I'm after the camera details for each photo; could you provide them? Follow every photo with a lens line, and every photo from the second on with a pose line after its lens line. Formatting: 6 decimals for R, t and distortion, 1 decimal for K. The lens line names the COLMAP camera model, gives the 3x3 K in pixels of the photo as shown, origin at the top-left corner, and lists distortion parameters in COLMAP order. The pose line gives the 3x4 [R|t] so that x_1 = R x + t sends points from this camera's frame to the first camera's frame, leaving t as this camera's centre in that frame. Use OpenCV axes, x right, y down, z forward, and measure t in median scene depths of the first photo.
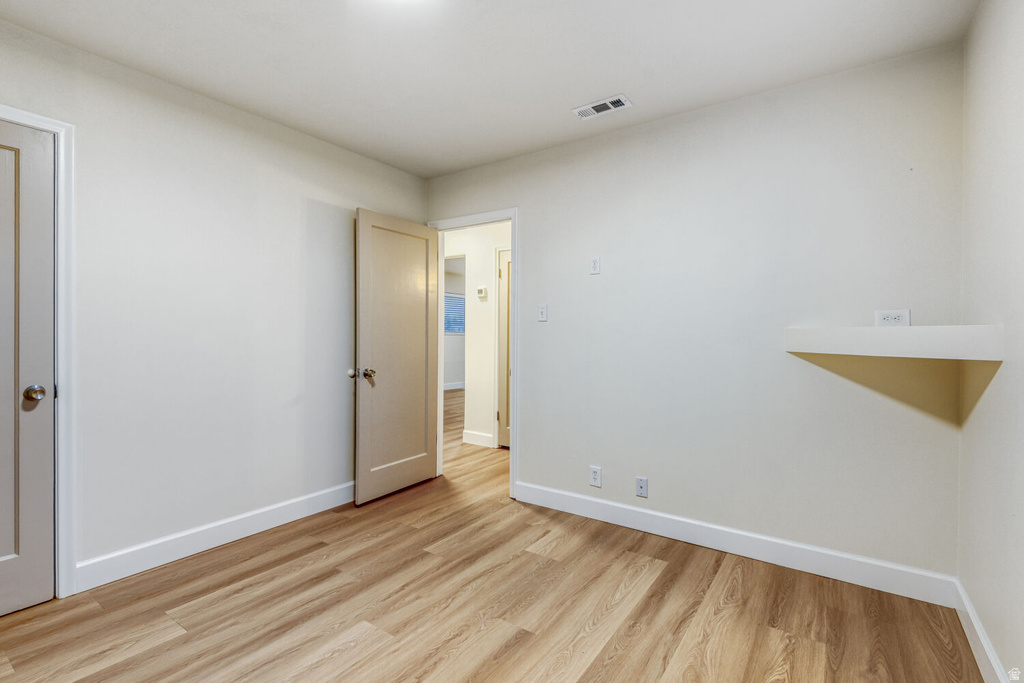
lens RADIAL K [[470.7, 0, 512.5], [0, 470.7, 338.7], [0, 0, 1]] dist [0.003677, 0.000073]
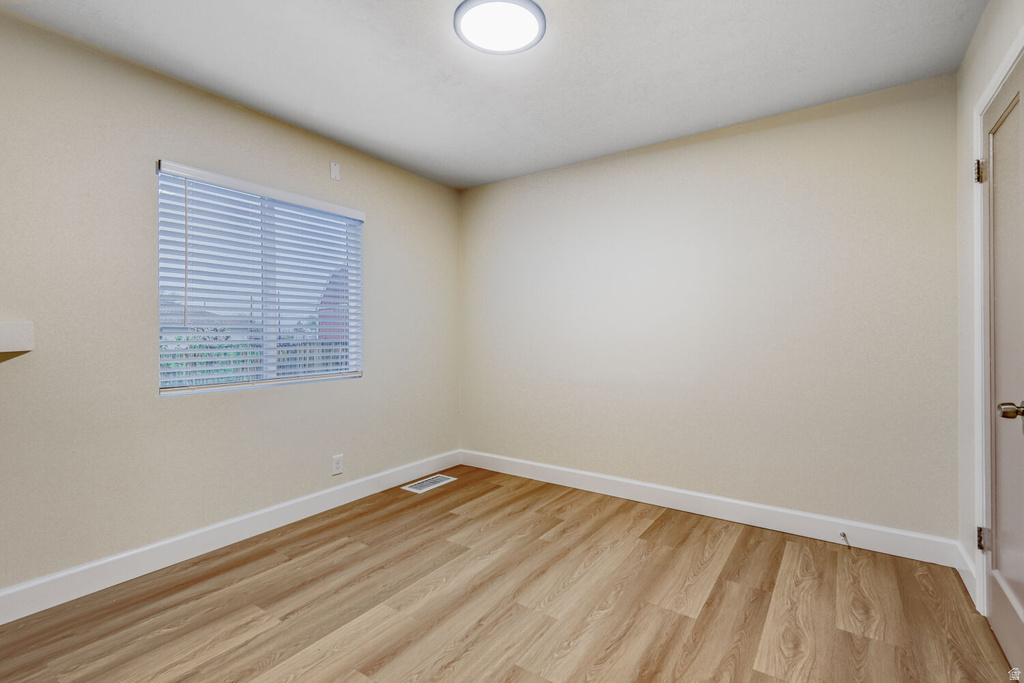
lens RADIAL K [[470.7, 0, 514.7], [0, 470.7, 335.1], [0, 0, 1]] dist [0.003677, 0.000073]
pose [[-0.999984, -0.002837, -0.004980, -0.252932], [-0.002927, 0.999833, 0.018063, -0.015872], [0.004928, 0.018077, -0.999824, 1.967912]]
